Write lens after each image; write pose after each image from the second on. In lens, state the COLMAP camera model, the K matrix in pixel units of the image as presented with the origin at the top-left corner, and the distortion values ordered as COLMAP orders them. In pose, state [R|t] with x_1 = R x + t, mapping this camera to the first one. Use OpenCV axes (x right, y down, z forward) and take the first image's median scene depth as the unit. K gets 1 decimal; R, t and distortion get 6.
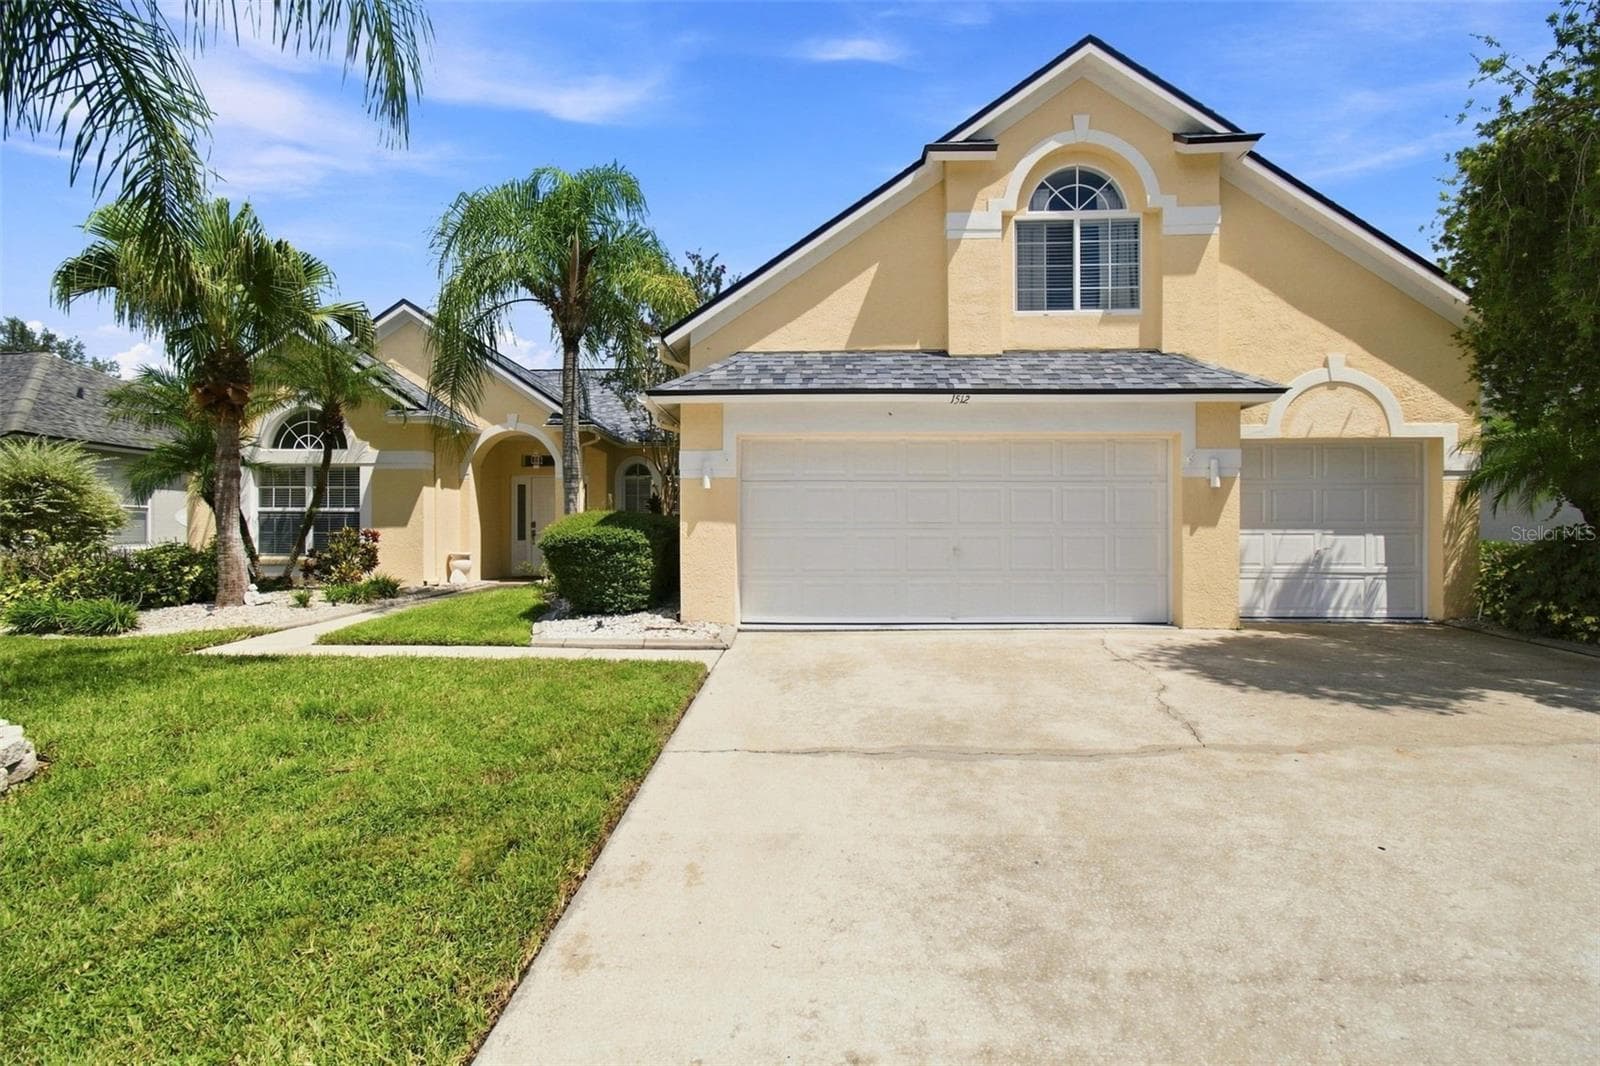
lens RADIAL K [[717.3, 0, 797.6], [0, 717.3, 538.4], [0, 0, 1]] dist [-0.000061, 0.001524]
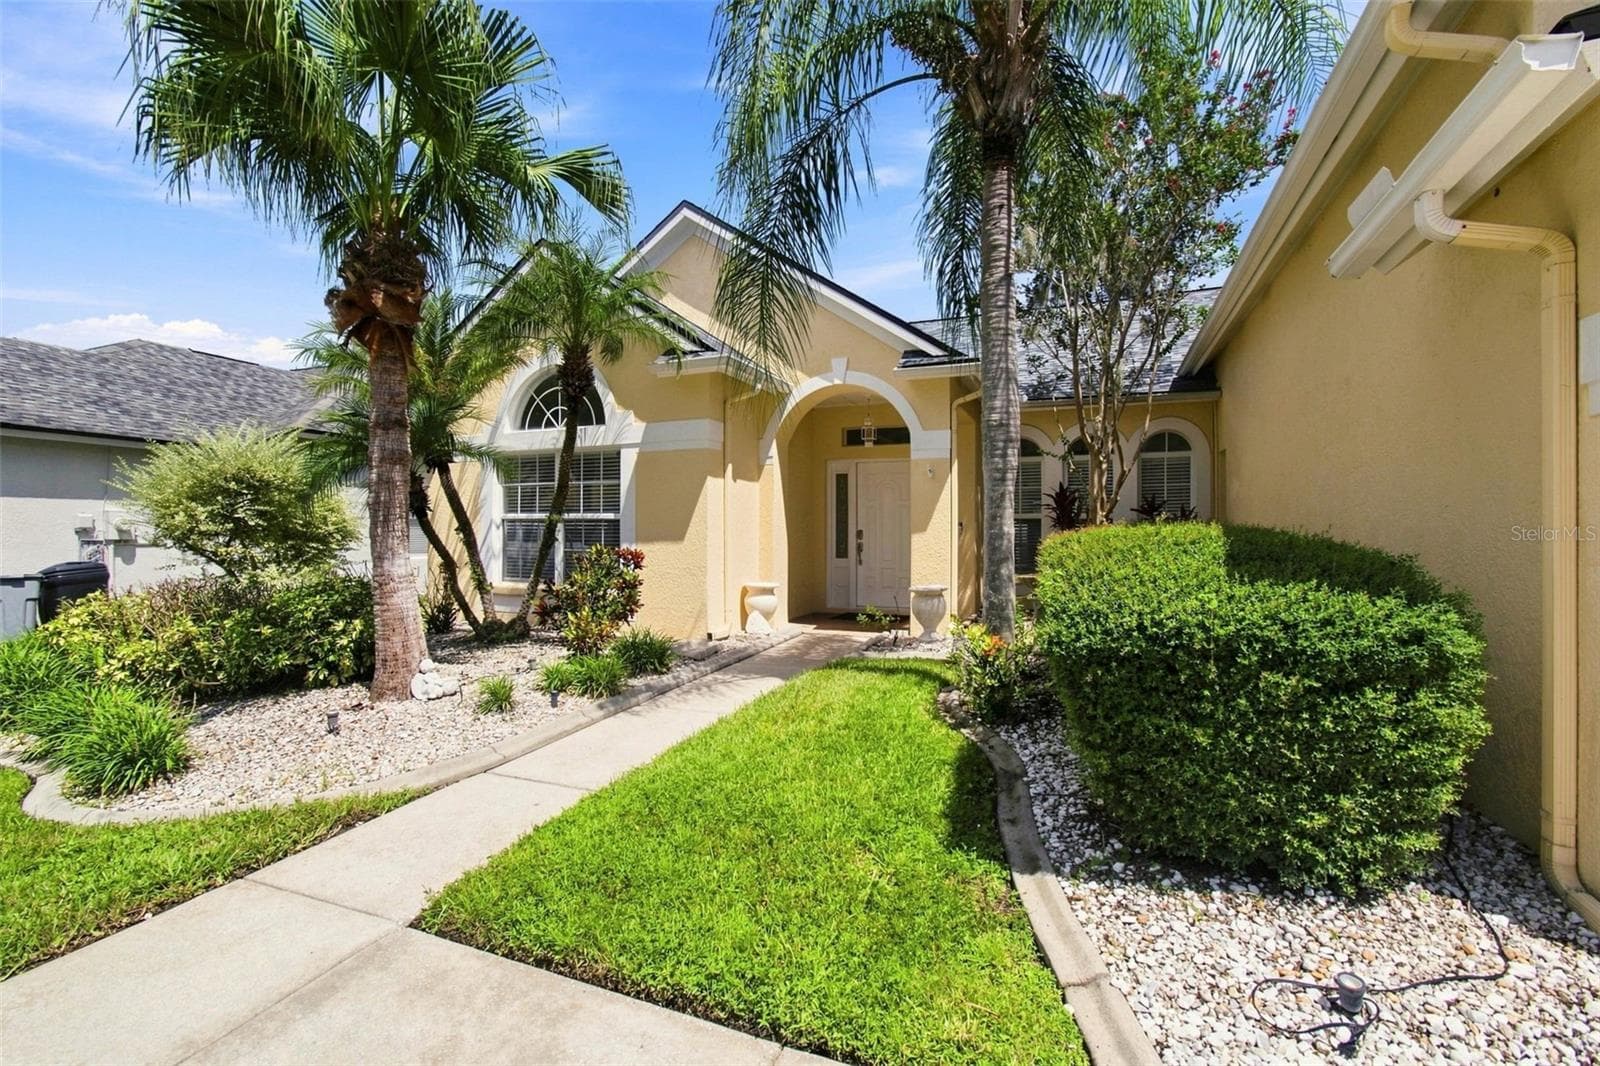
lens RADIAL K [[717.3, 0, 787.1], [0, 717.3, 528.1], [0, 0, 1]] dist [-0.000061, 0.001524]
pose [[0.930800, 0.001544, -0.365526, -0.306265], [-0.004313, 0.999968, -0.006759, -0.033135], [0.365504, 0.007868, 0.930777, 0.593727]]
